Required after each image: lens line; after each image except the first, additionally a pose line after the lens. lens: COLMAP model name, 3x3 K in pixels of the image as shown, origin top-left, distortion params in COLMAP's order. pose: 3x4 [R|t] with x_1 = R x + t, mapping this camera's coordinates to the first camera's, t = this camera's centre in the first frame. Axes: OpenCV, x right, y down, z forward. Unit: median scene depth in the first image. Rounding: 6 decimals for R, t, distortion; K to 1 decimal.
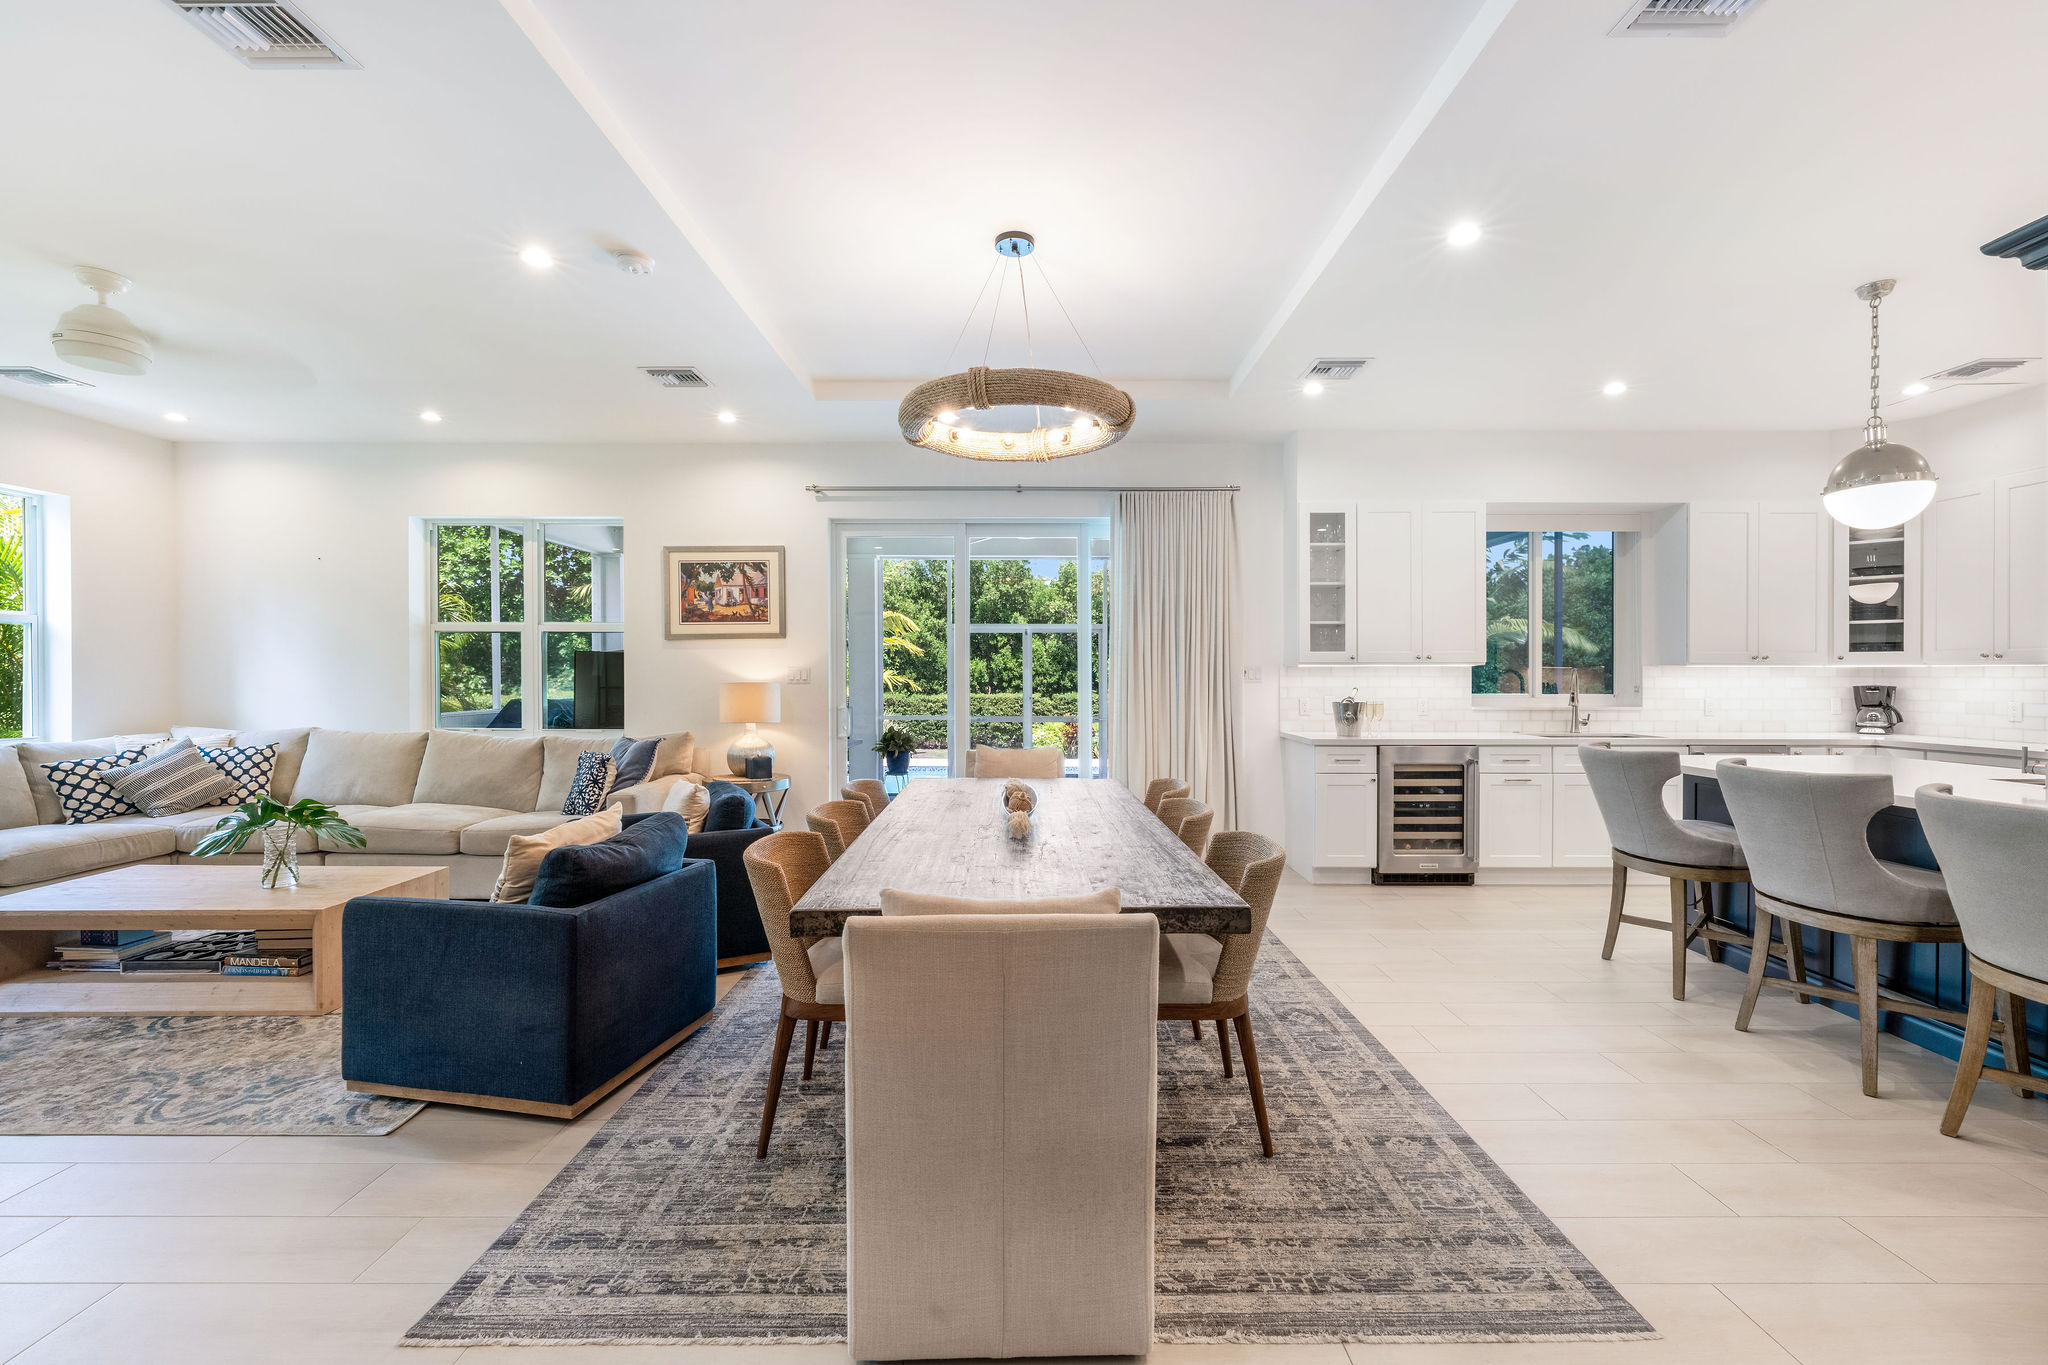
lens RADIAL K [[827.5, 0, 1025.8], [0, 827.5, 679.6], [0, 0, 1]] dist [-0.003698, -0.000449]
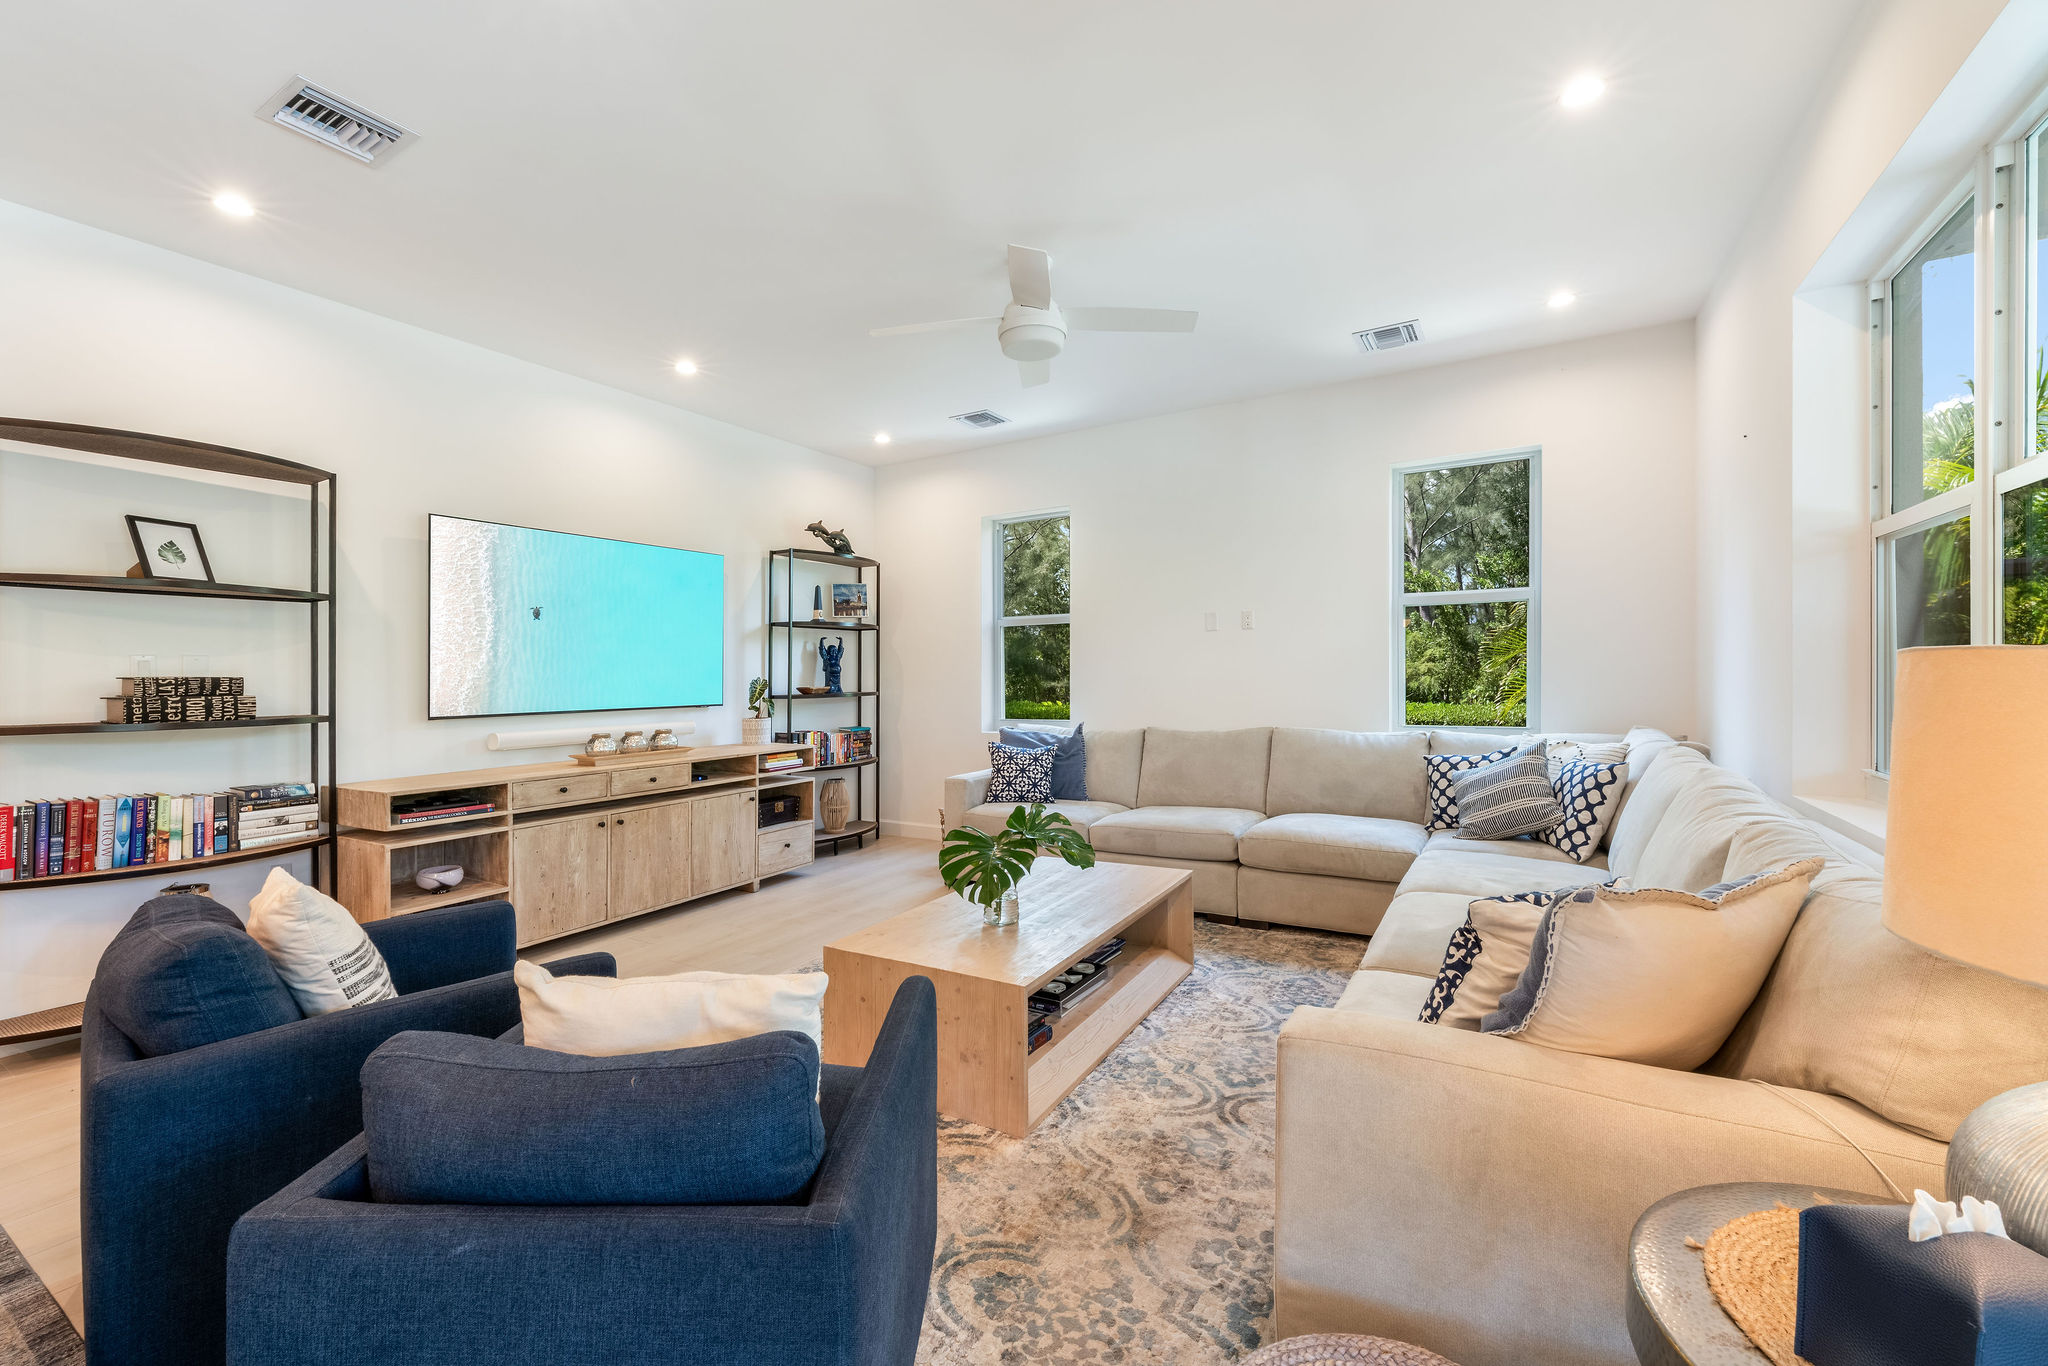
lens RADIAL K [[827.5, 0, 1027.2], [0, 827.5, 691.9], [0, 0, 1]] dist [-0.003698, -0.000449]
pose [[-0.500370, 0.021475, -0.865545, -0.475682], [0.006634, 0.999758, 0.020970, 0.025115], [0.865786, 0.004751, -0.500392, 2.835730]]
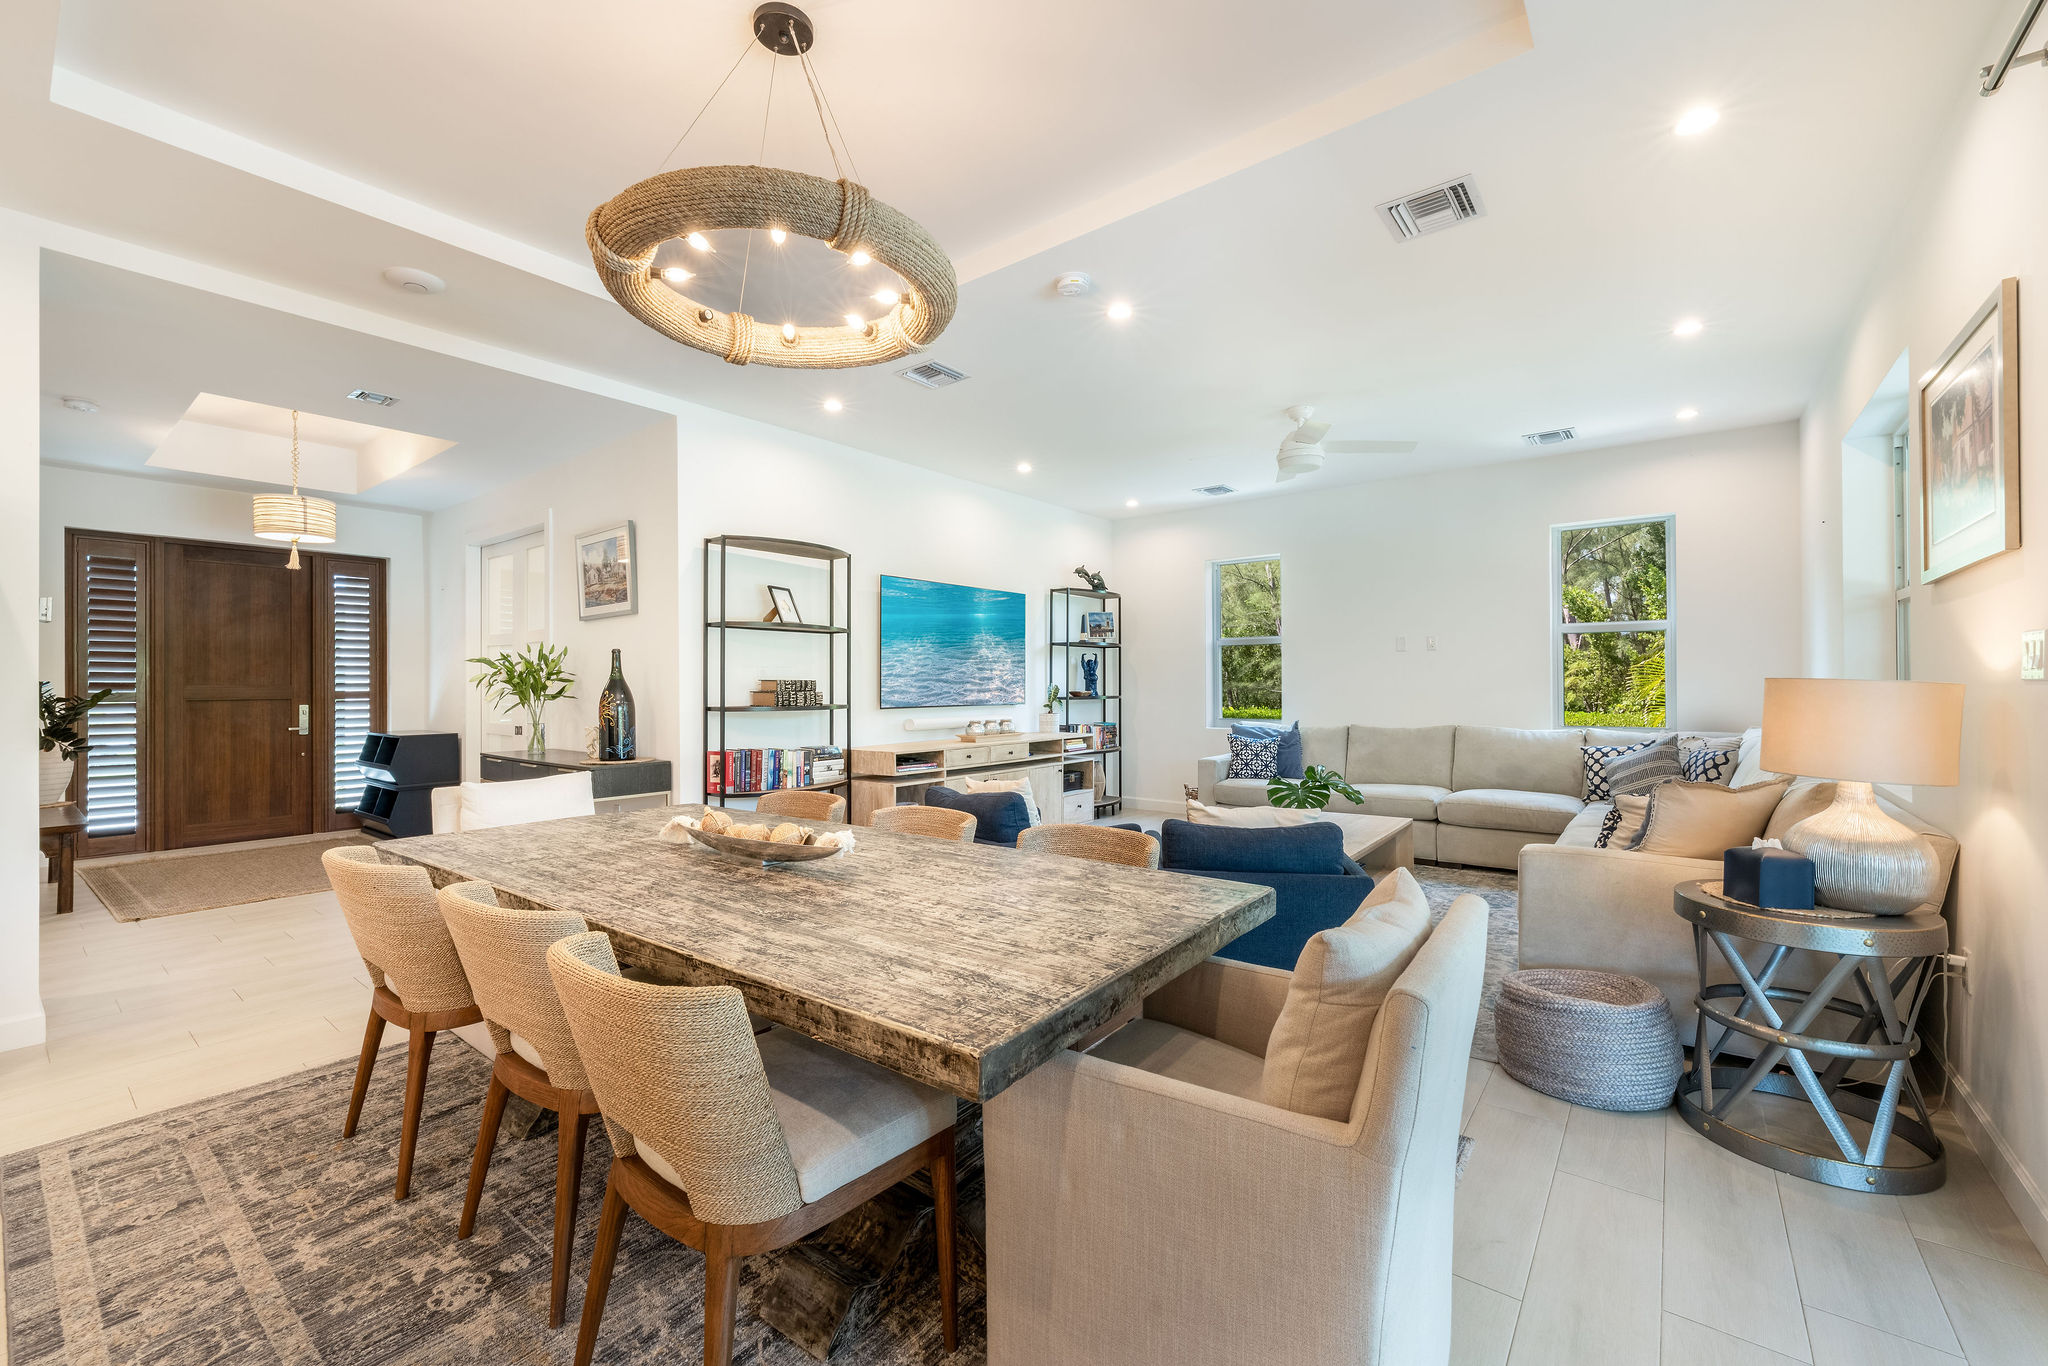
lens RADIAL K [[827.5, 0, 1024.5], [0, 827.5, 672.0], [0, 0, 1]] dist [-0.003698, -0.000449]
pose [[-0.611864, -0.012476, -0.790865, 0.754101], [-0.003634, 0.999909, -0.012962, 0.025481], [0.790955, -0.005056, -0.611854, 2.889054]]
